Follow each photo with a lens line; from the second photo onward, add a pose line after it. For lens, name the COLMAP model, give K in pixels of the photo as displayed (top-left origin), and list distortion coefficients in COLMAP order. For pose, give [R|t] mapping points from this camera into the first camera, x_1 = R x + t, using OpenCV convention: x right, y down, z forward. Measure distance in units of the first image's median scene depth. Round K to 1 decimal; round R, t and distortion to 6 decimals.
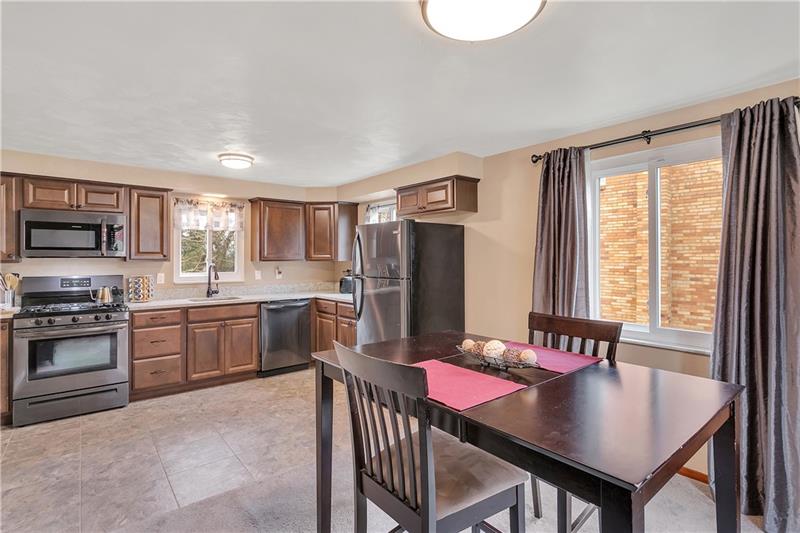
lens RADIAL K [[396.7, 0, 401.3], [0, 396.7, 258.0], [0, 0, 1]] dist [0.003855, 0.000627]
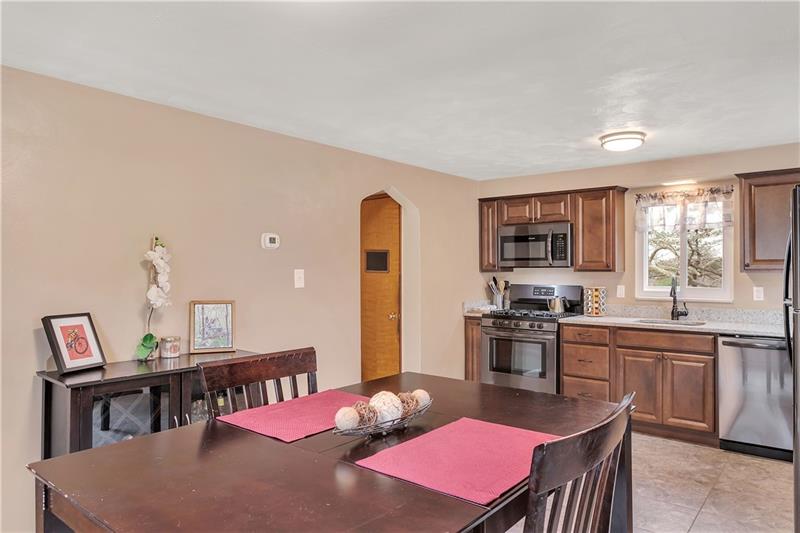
lens RADIAL K [[519.8, 0, 401.1], [0, 519.8, 271.7], [0, 0, 1]] dist [-0.010156, -0.002600]
pose [[0.196271, 0.001975, -0.980548, 0.405185], [0.001002, 0.999997, 0.002215, 0.006043], [0.980549, -0.001417, 0.196269, 0.329699]]
